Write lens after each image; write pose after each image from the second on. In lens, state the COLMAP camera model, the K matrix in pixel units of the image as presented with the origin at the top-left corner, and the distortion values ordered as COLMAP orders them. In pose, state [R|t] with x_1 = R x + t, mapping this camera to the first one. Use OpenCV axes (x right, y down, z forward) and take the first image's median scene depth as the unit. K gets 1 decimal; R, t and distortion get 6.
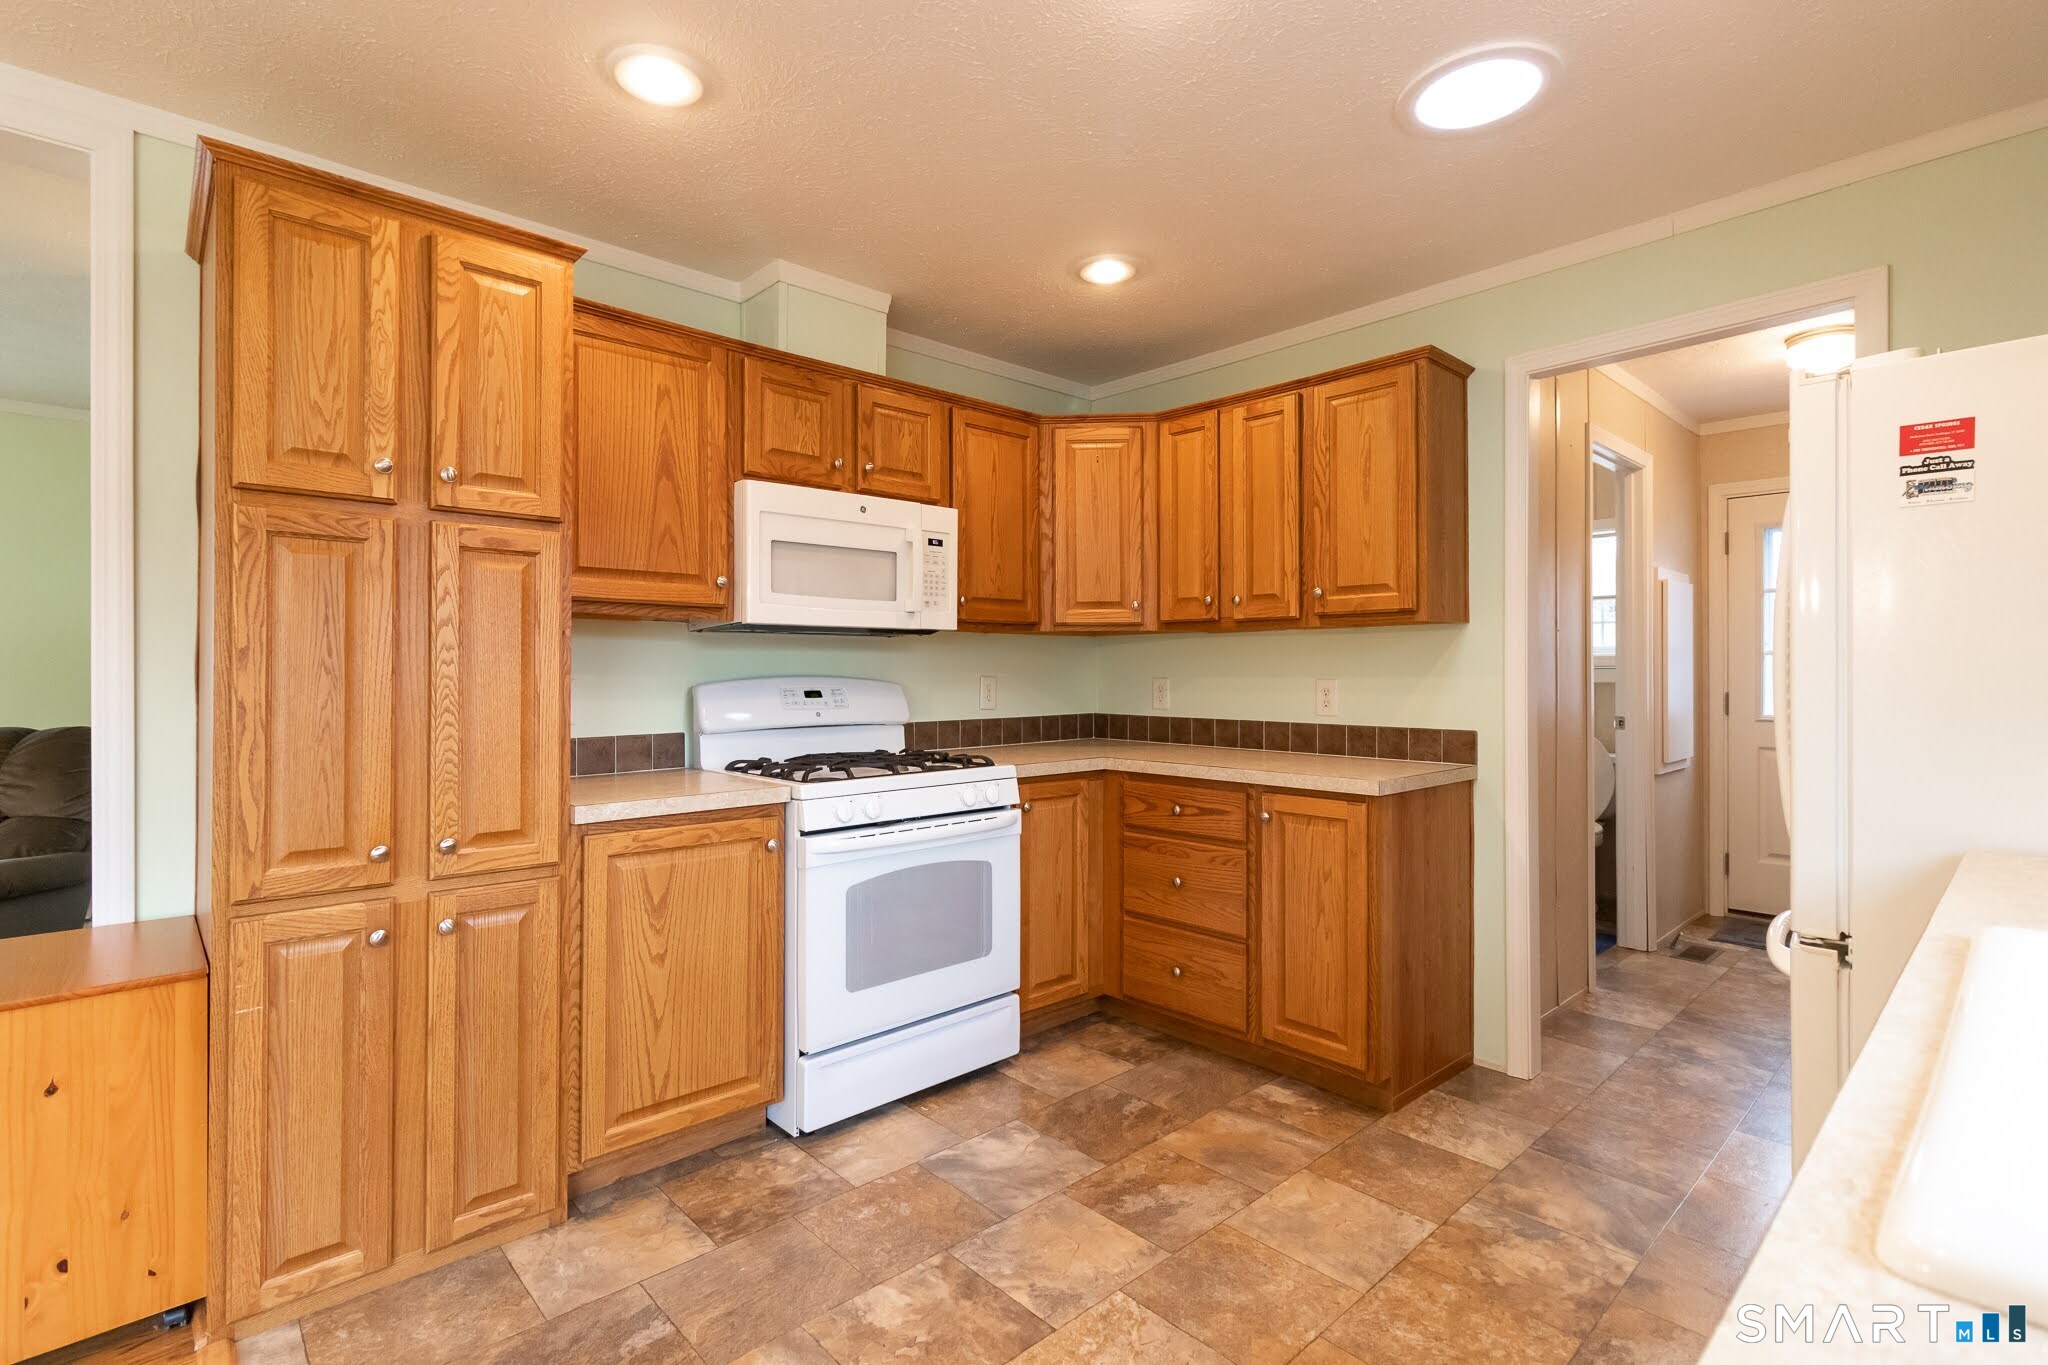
lens RADIAL K [[956.2, 0, 1017.6], [0, 956.2, 681.8], [0, 0, 1]] dist [-0.001558, 0.000195]
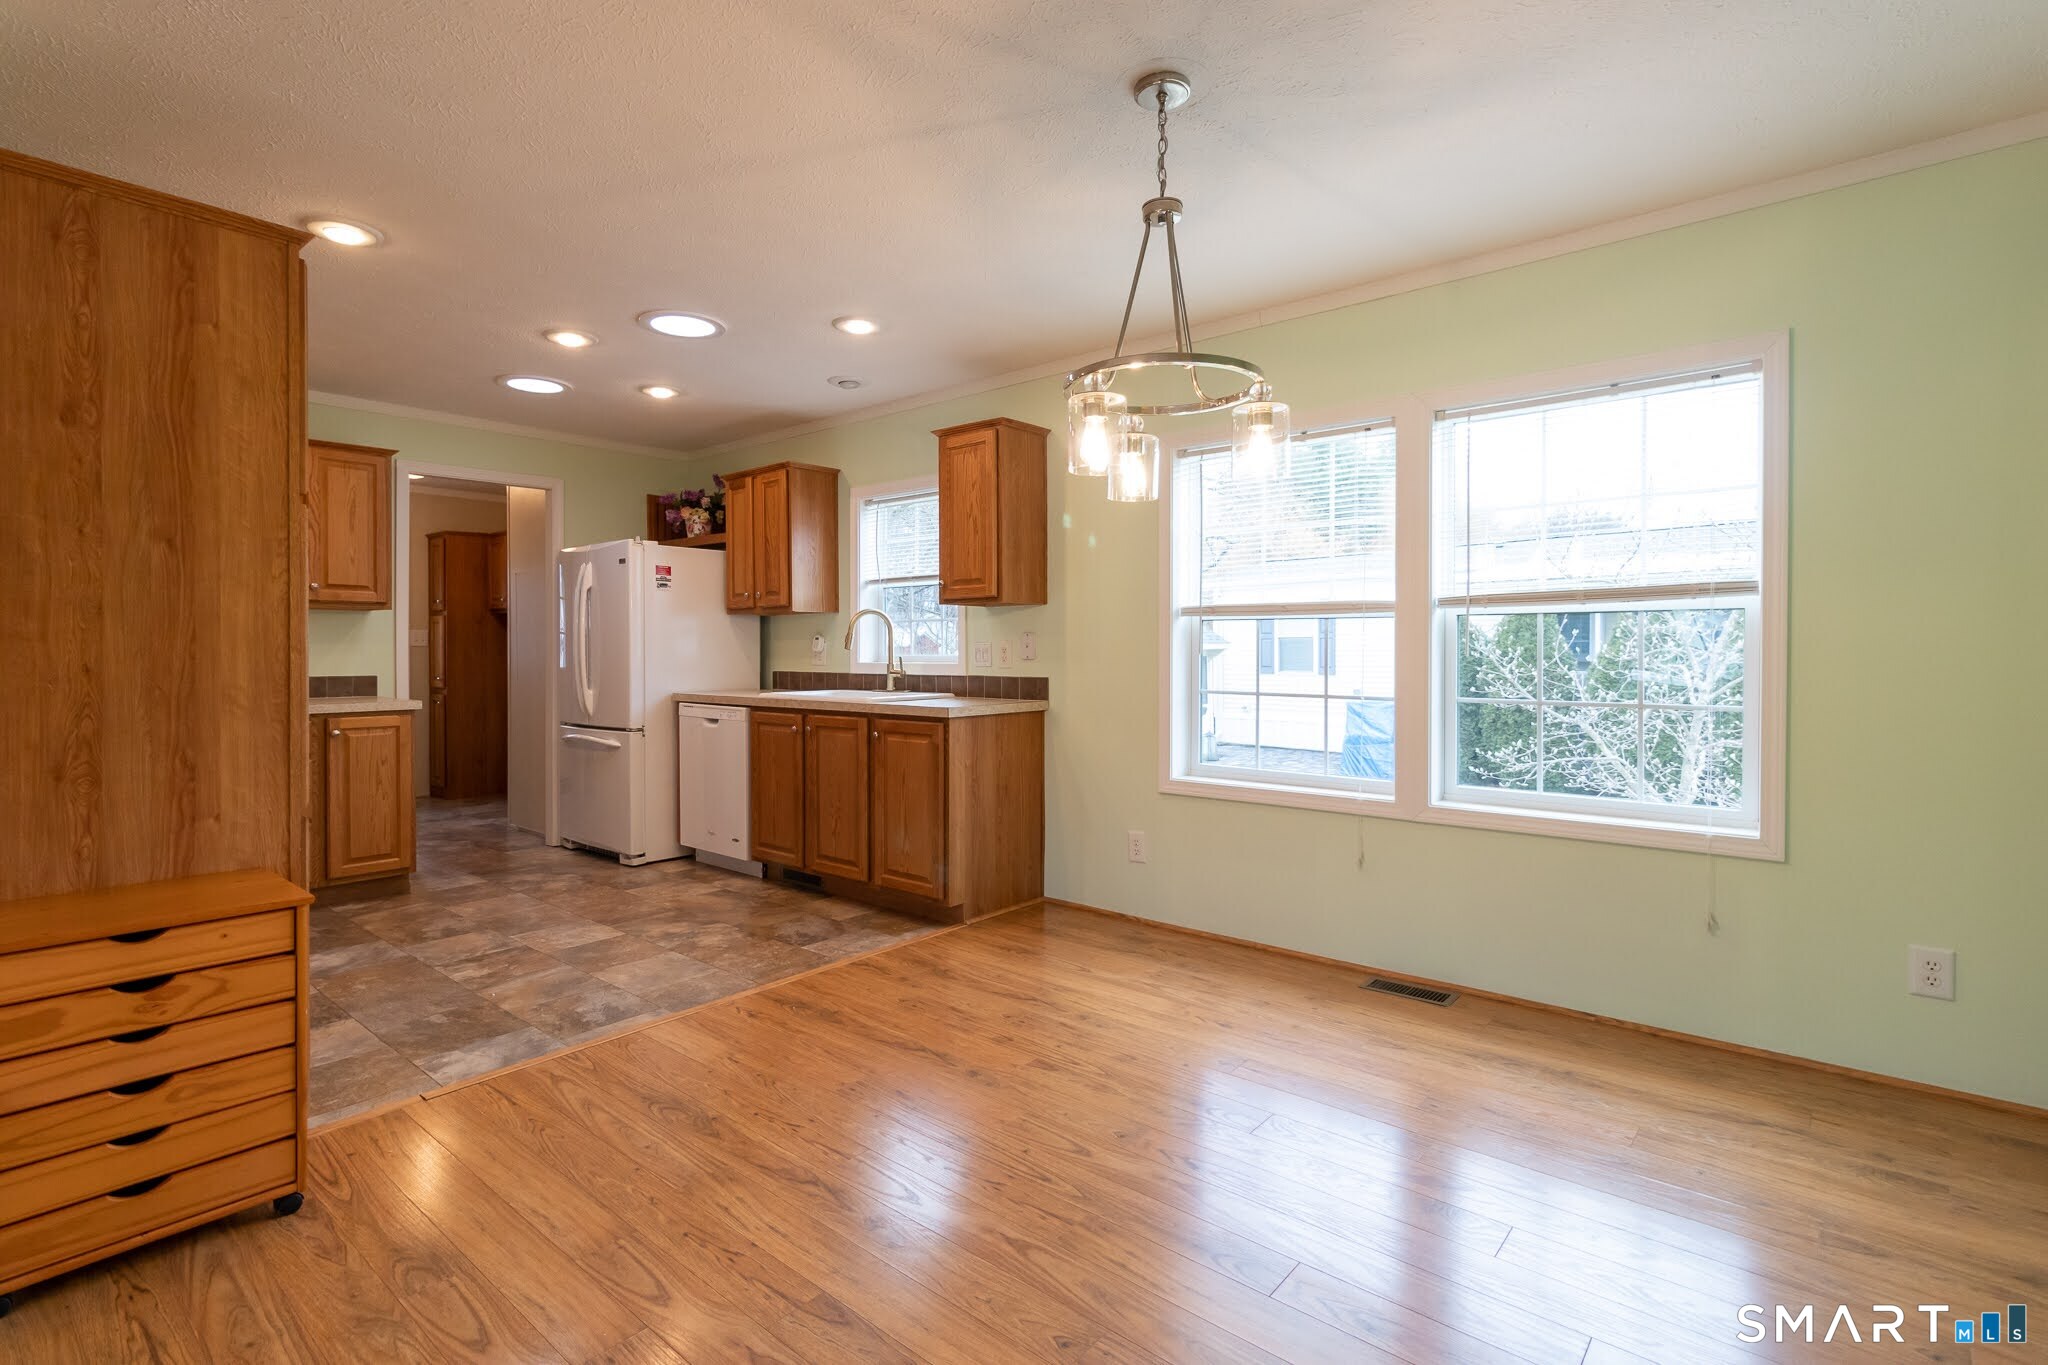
lens RADIAL K [[972.2, 0, 996.1], [0, 972.2, 656.8], [0, 0, 1]] dist [0.001544, 0.000351]
pose [[-0.099337, -0.006747, 0.995031, -1.417777], [0.006788, 0.999949, 0.007458, 0.013838], [-0.995031, 0.007495, -0.099286, 0.101680]]
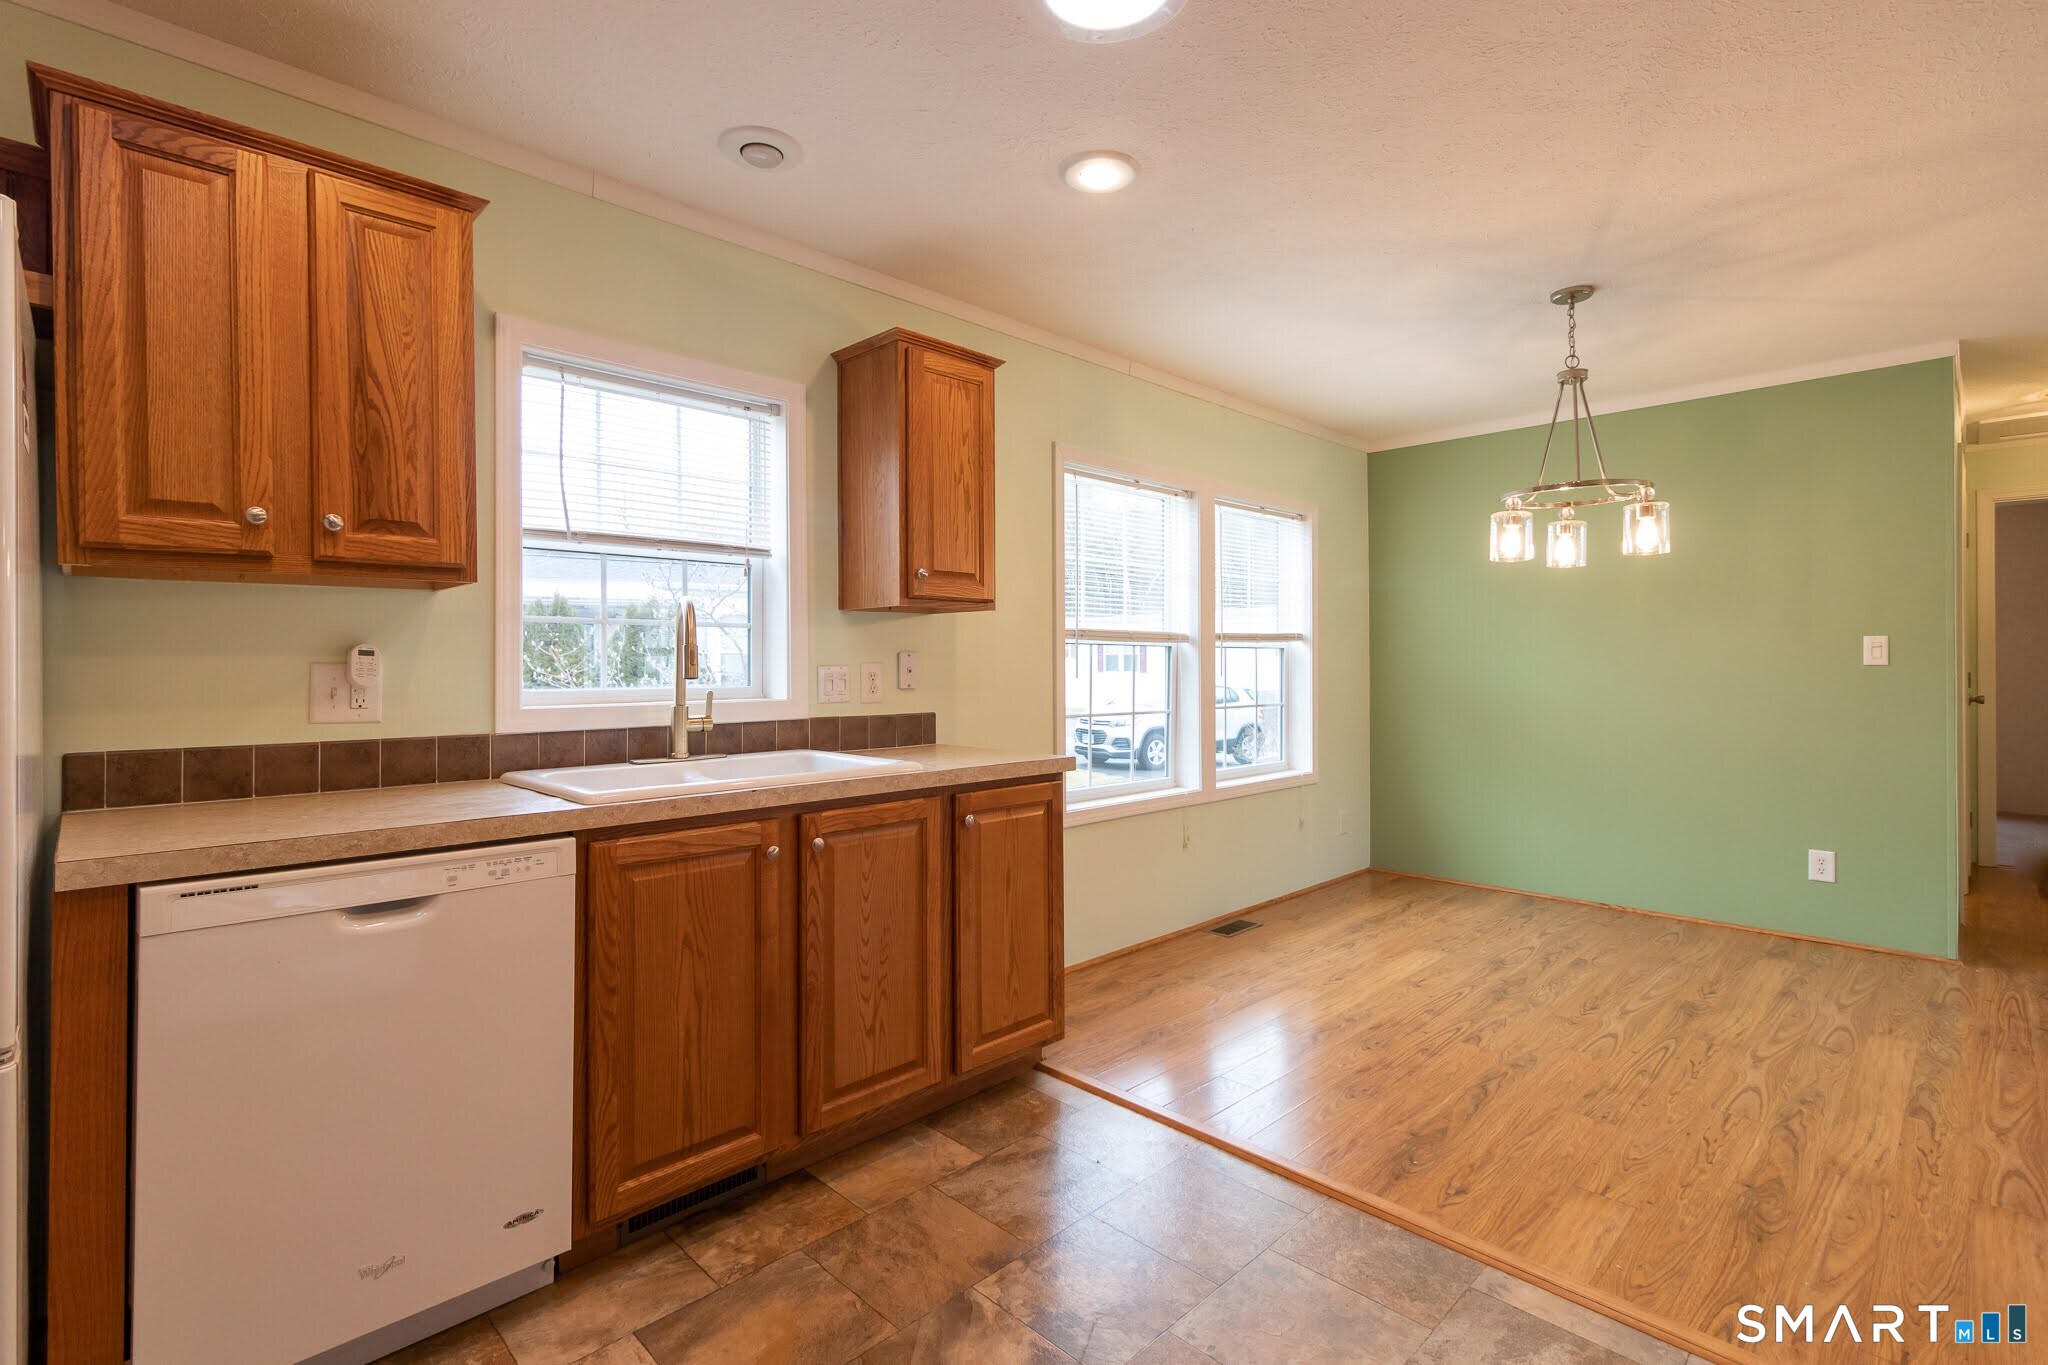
lens RADIAL K [[966.8, 0, 1022.9], [0, 966.8, 662.0], [0, 0, 1]] dist [0.001334, 0.000086]
pose [[-0.999313, 0.001861, -0.037013, 0.086999], [0.001796, 0.999997, 0.001785, -0.003654], [0.037017, 0.001718, -0.999313, 1.038870]]
